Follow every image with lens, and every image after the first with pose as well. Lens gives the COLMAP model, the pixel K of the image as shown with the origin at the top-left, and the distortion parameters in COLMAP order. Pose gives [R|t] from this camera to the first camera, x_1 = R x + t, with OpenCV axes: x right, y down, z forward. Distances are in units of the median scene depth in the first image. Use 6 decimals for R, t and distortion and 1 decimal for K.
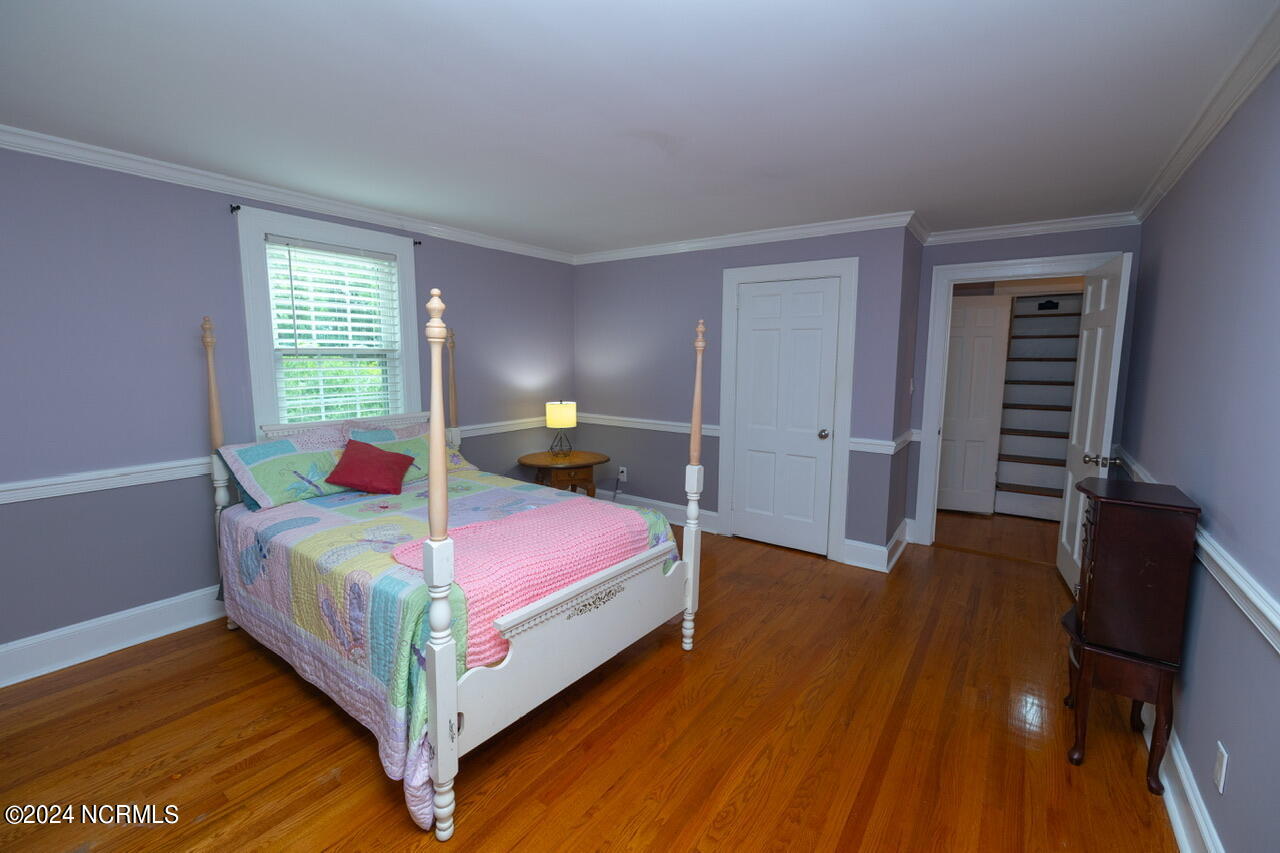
lens RADIAL K [[553.1, 0, 636.5], [0, 553.1, 416.6], [0, 0, 1]] dist [0.019946, 0.000482]
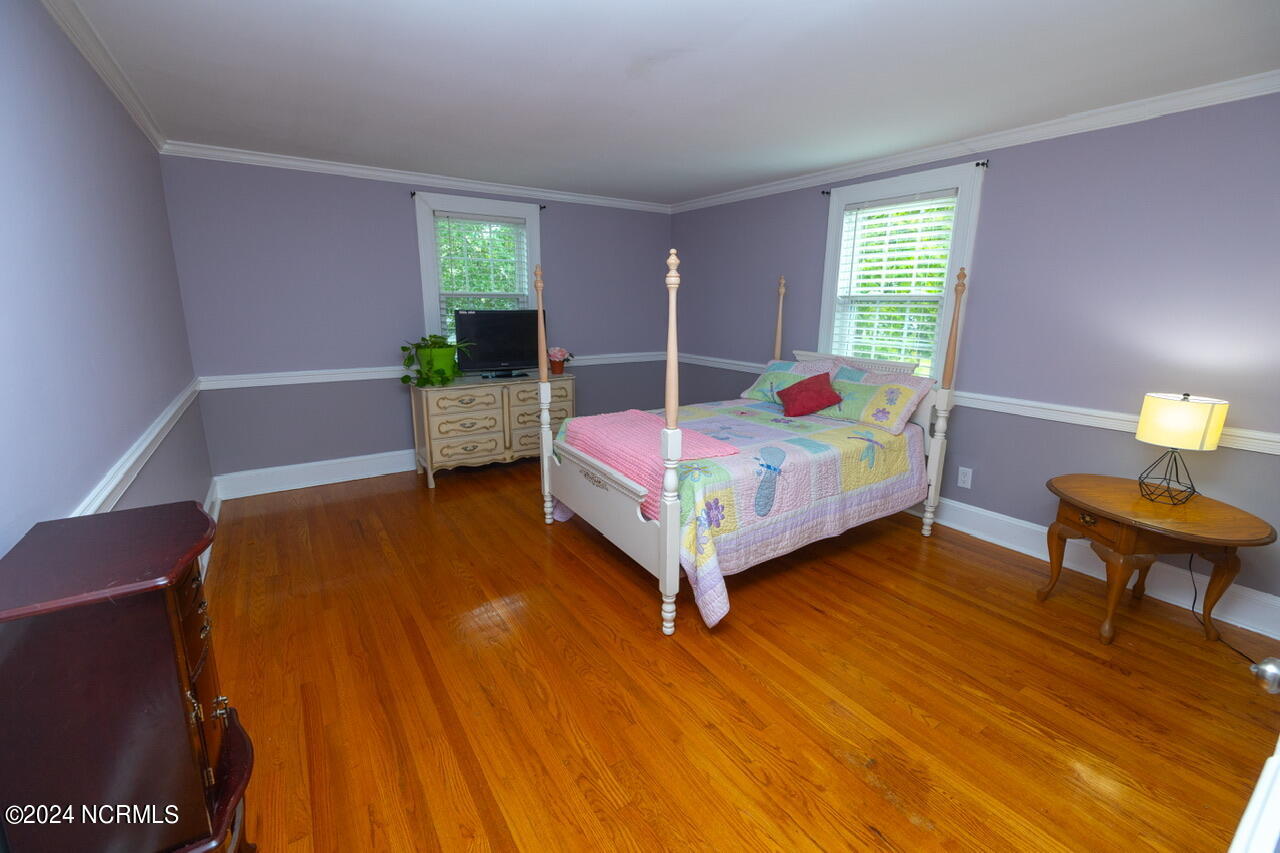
lens RADIAL K [[553.1, 0, 639.6], [0, 553.1, 420.9], [0, 0, 1]] dist [0.019946, 0.000482]
pose [[-0.358991, 0.192498, -0.913274, 0.825383], [-0.120599, 0.960730, 0.249906, -0.118124], [0.925517, 0.199854, -0.321678, 1.137387]]
